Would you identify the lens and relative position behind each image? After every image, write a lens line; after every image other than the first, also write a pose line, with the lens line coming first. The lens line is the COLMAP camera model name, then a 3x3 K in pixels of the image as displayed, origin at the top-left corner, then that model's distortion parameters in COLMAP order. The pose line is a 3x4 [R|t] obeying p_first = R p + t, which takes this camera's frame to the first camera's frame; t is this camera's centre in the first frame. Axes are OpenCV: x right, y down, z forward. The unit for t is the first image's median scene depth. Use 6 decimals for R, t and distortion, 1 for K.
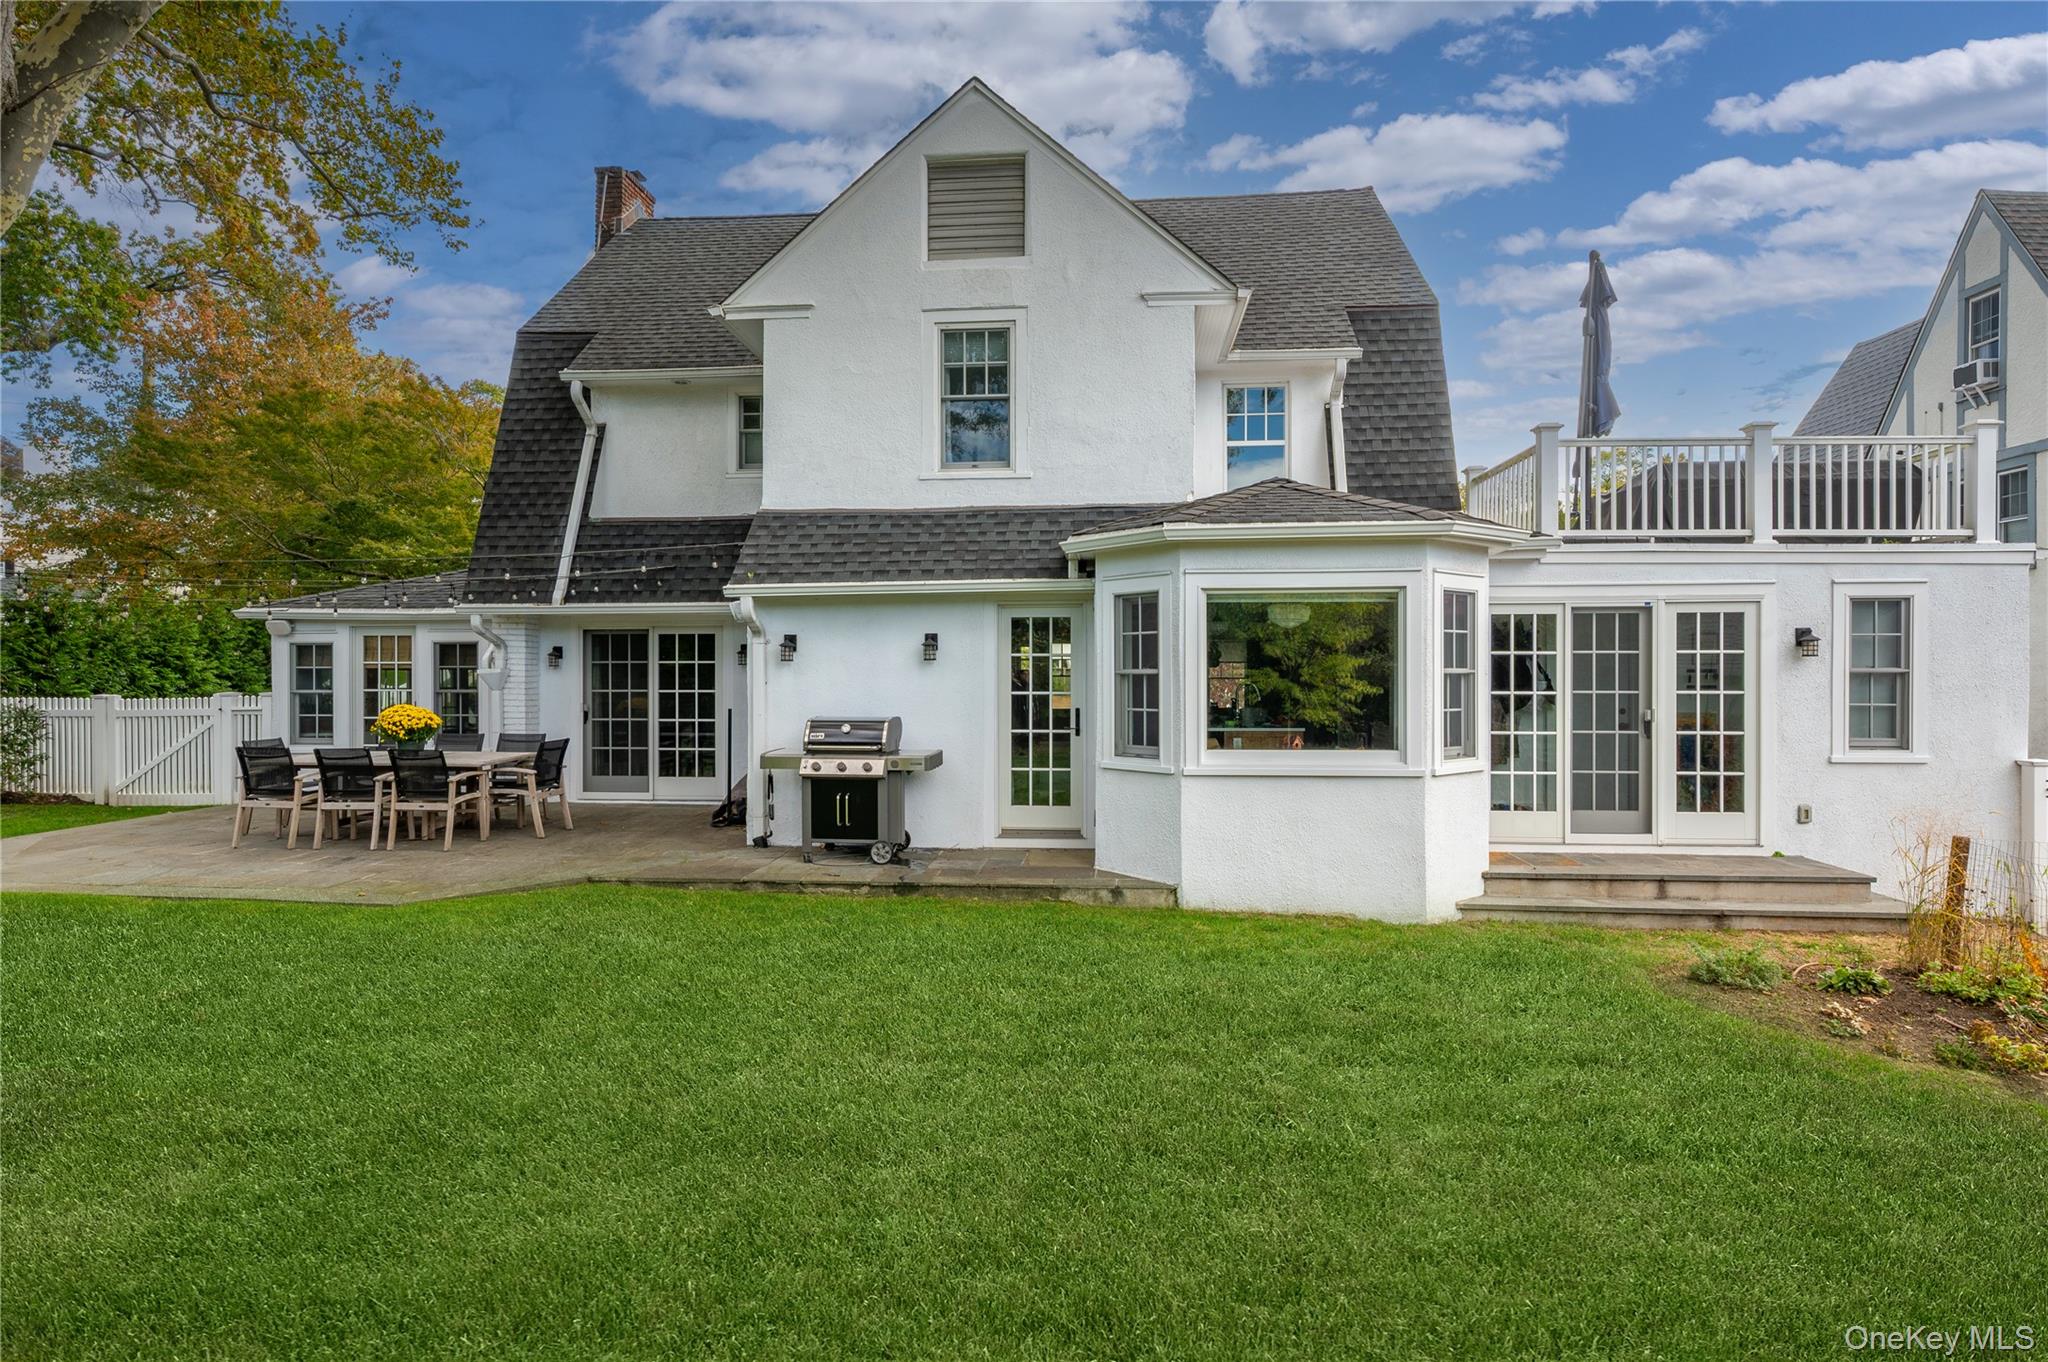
lens RADIAL K [[1105.9, 0, 1024.6], [0, 1105.9, 679.6], [0, 0, 1]] dist [-0.001024, -0.000453]
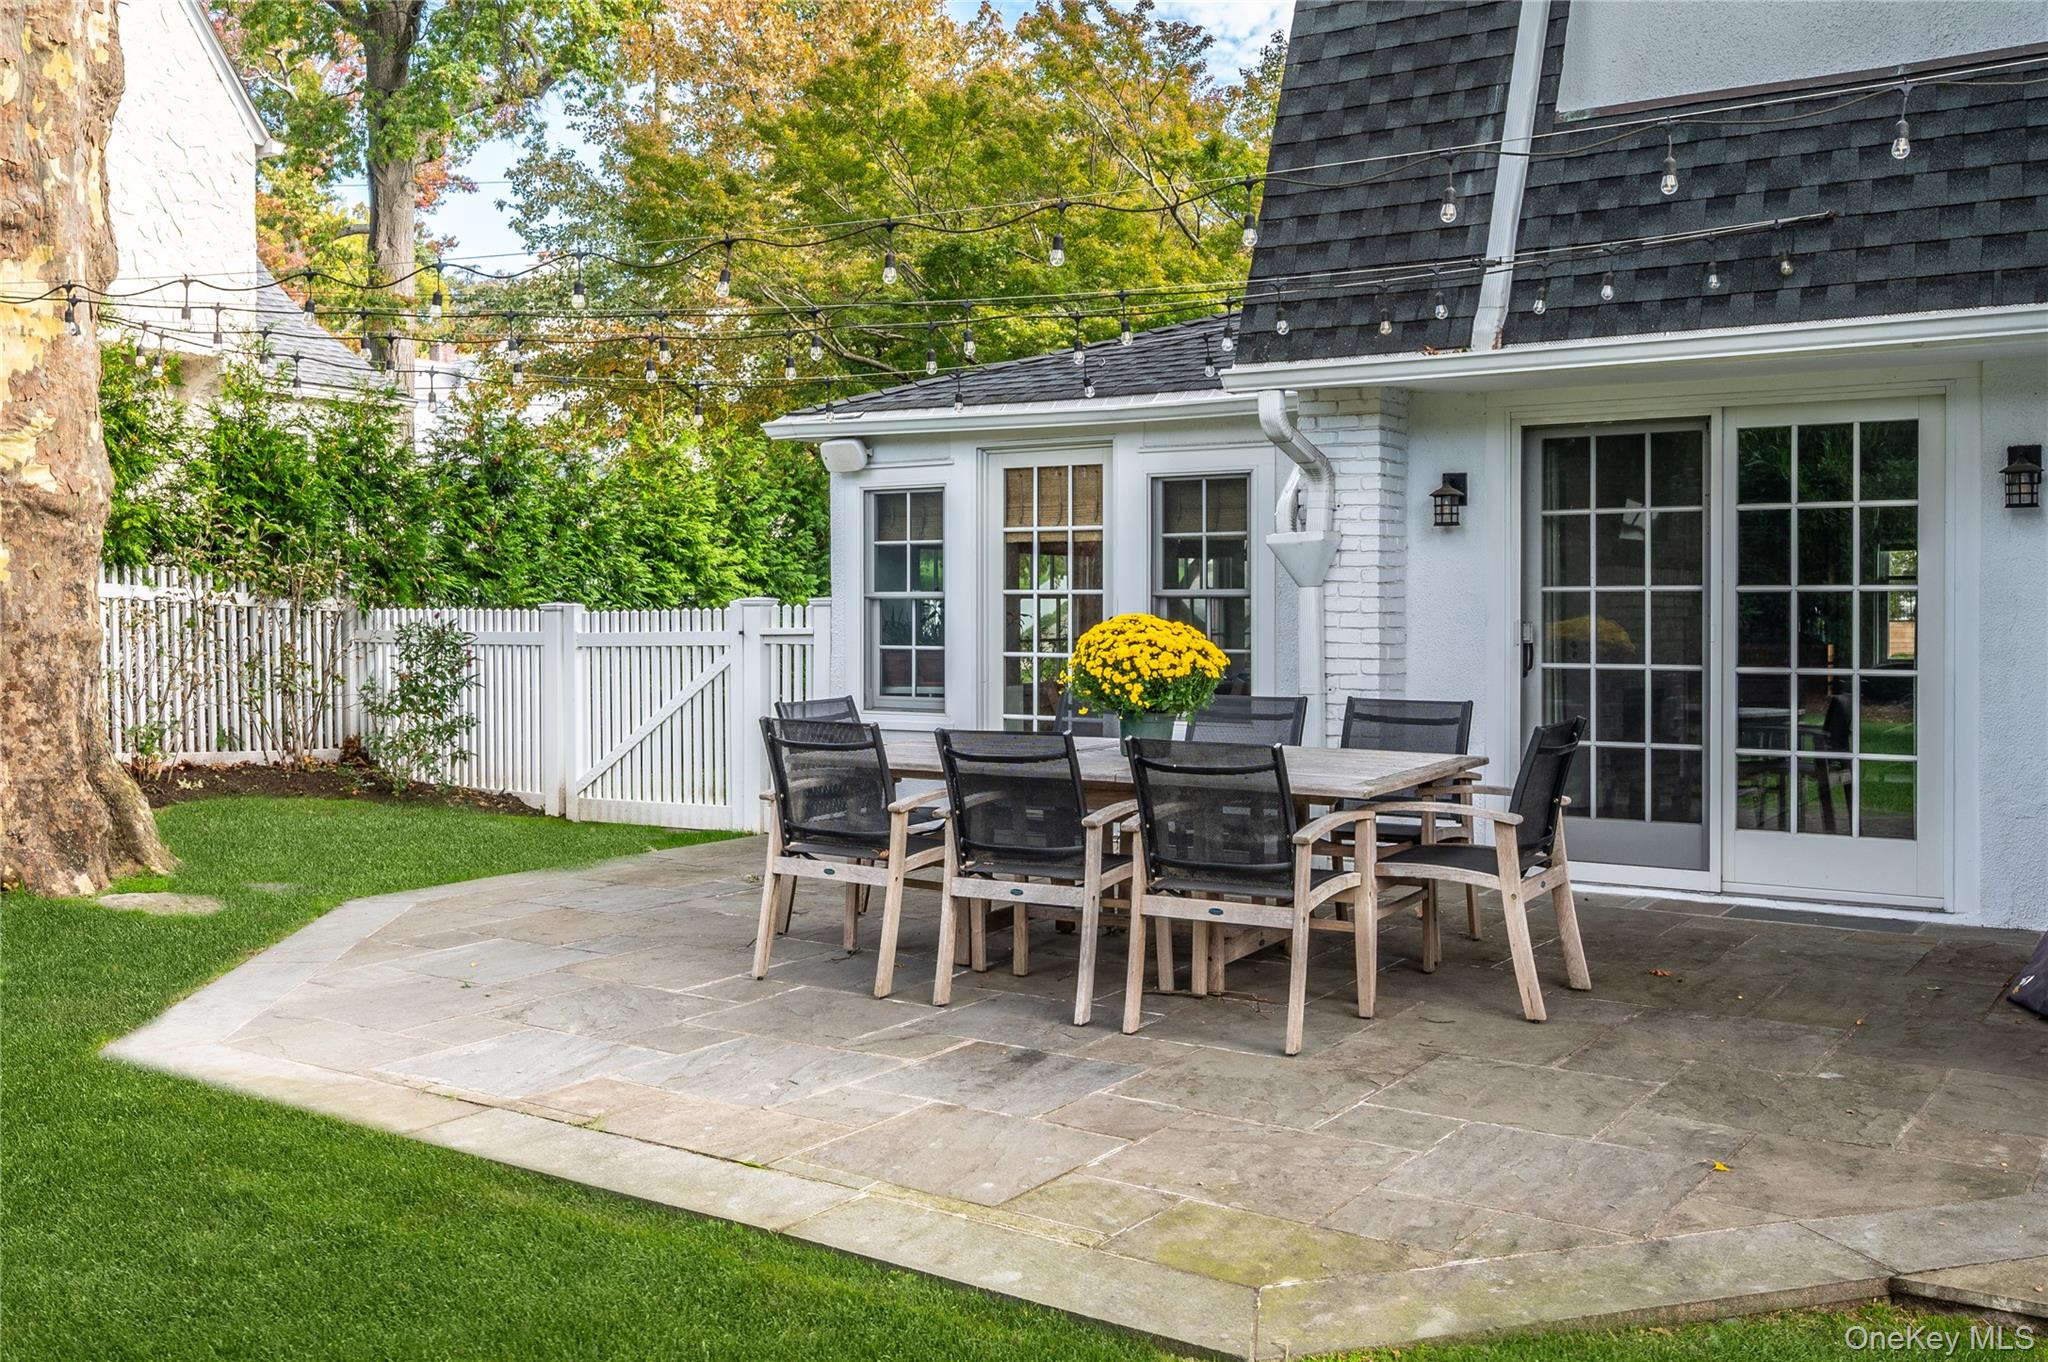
lens RADIAL K [[1867.0, 0, 1024.0], [0, 1867.0, 681.0], [0, 0, 1]] dist [0.003615, 0.000621]
pose [[0.882815, 0.020055, -0.469293, -0.277434], [-0.002741, 0.999291, 0.037549, 0.020142], [0.469713, -0.031862, 0.882244, 0.397115]]
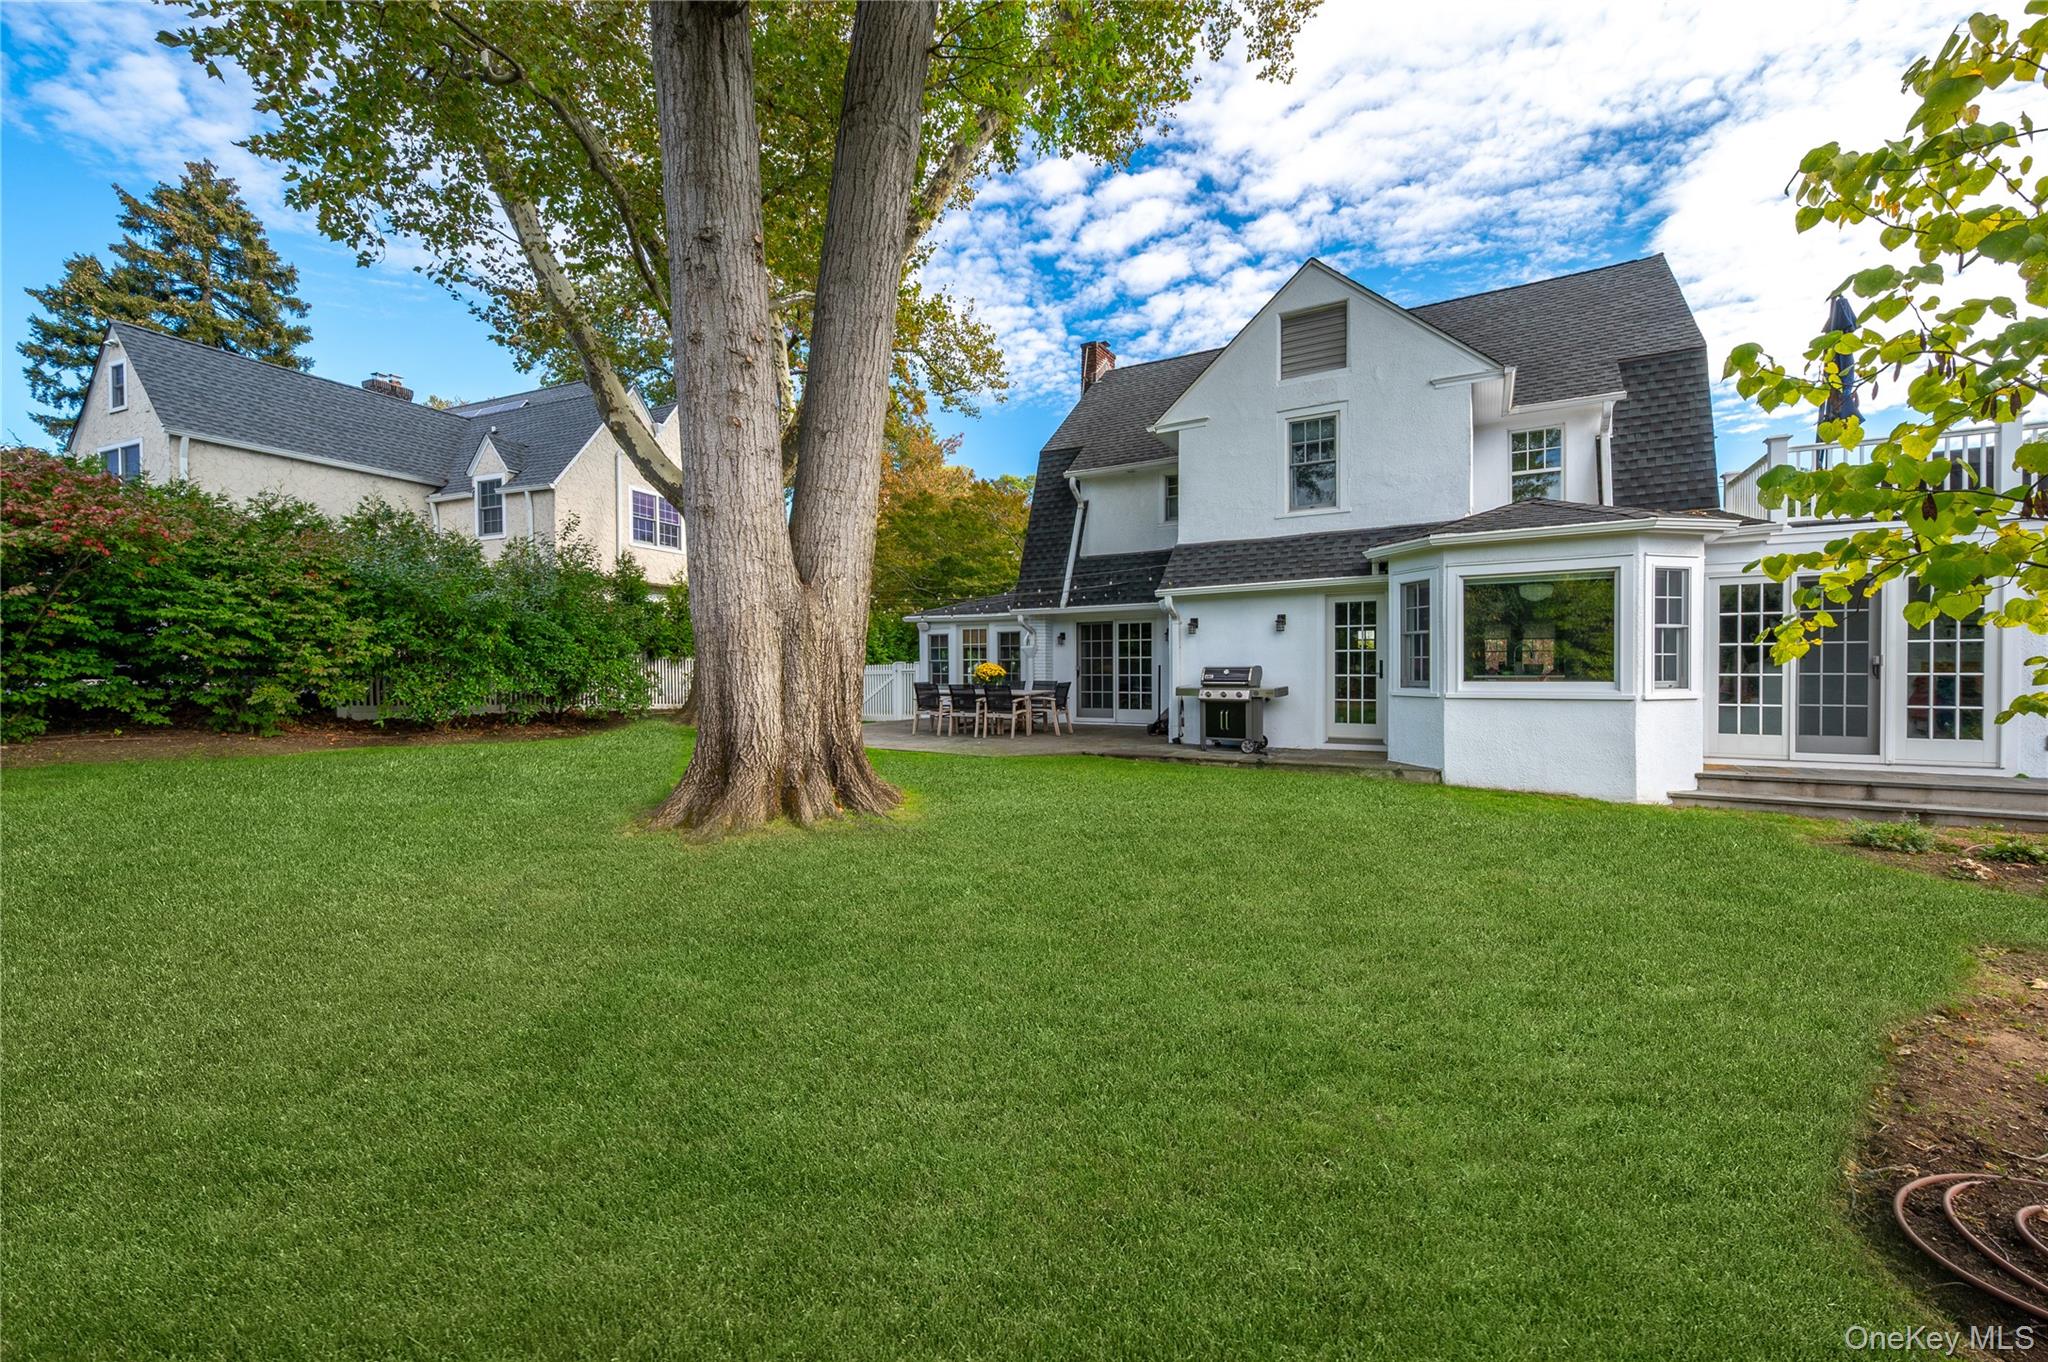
lens RADIAL K [[813.4, 0, 1024.0], [0, 813.4, 681.0], [0, 0, 1]] dist [0.001066, 0.000125]
pose [[0.907497, 0.001417, -0.420055, 0.062569], [0.003711, 0.999928, 0.011391, 0.034471], [0.420041, -0.011896, 0.907427, -0.197949]]
